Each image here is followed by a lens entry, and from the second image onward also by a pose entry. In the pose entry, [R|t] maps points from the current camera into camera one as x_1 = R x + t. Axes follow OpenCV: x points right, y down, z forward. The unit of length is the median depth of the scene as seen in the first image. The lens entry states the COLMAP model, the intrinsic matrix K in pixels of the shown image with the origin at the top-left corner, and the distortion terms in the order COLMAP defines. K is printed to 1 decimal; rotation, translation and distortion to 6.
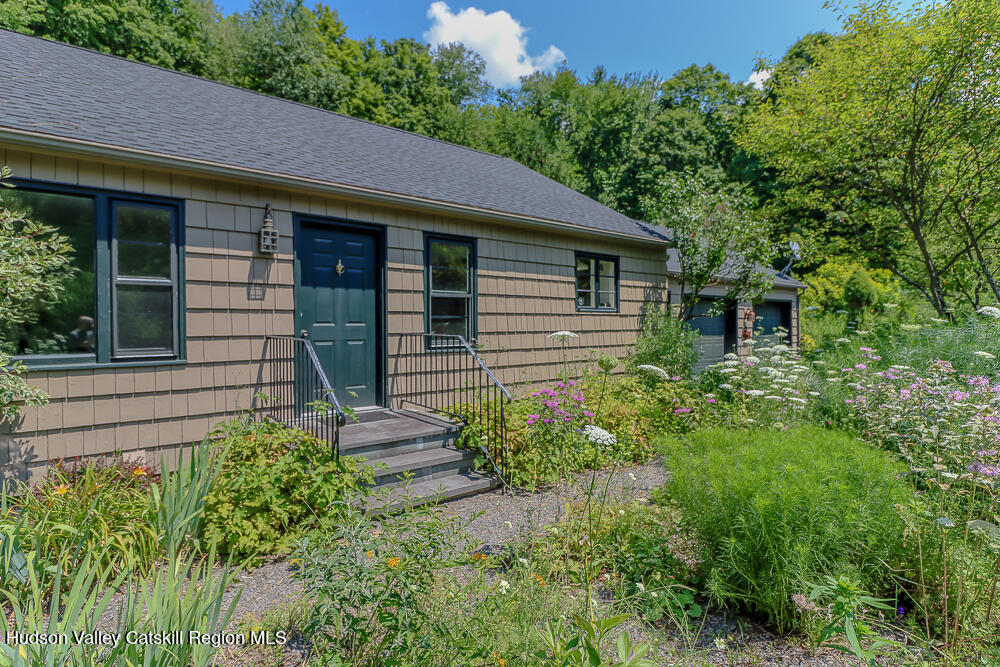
lens RADIAL K [[534.9, 0, 500.0], [0, 534.9, 333.5], [0, 0, 1]] dist [0.003485, 0.000514]
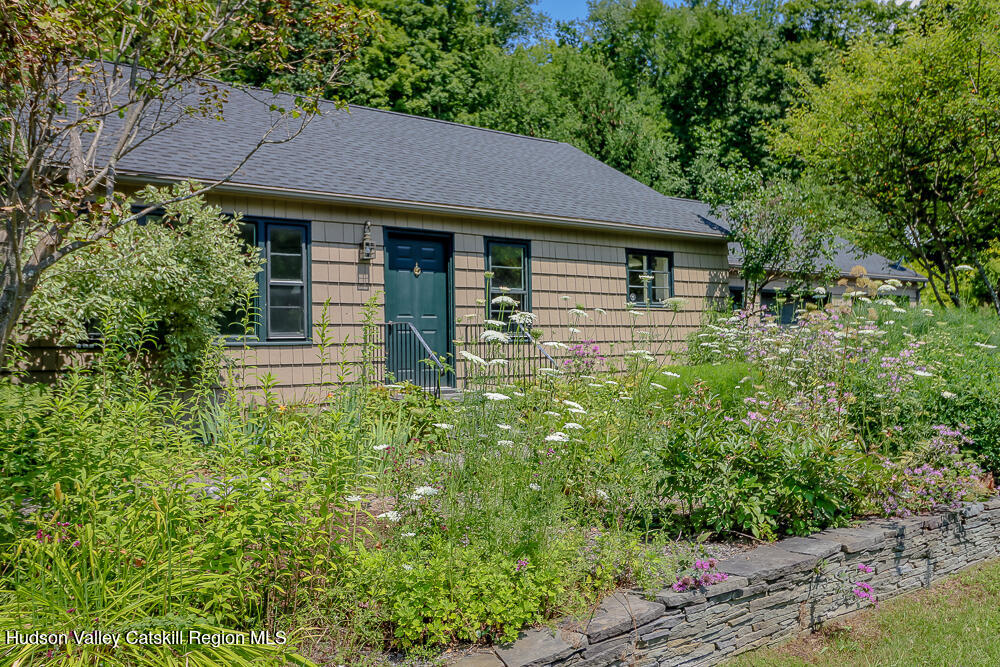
lens RADIAL K [[780.5, 0, 500.0], [0, 780.5, 333.5], [0, 0, 1]] dist [-0.000467, -0.000960]
pose [[0.996455, -0.010876, -0.083423, 0.004034], [0.008372, 0.999506, -0.030300, 0.009648], [0.083712, 0.029494, 0.996053, -0.092633]]
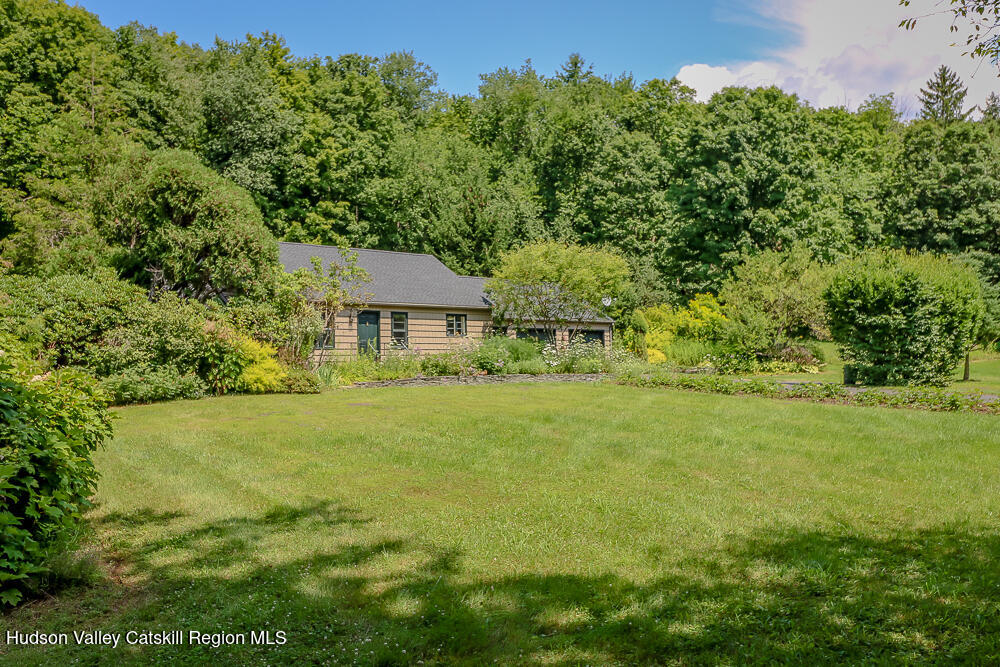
lens RADIAL K [[861.0, 0, 500.0], [0, 861.0, 333.5], [0, 0, 1]] dist [-0.002828, 0.000066]
pose [[0.999724, -0.010137, 0.021212, 0.056045], [0.011301, 0.998395, -0.055491, 0.033081], [-0.020616, 0.055715, 0.998234, -0.583289]]
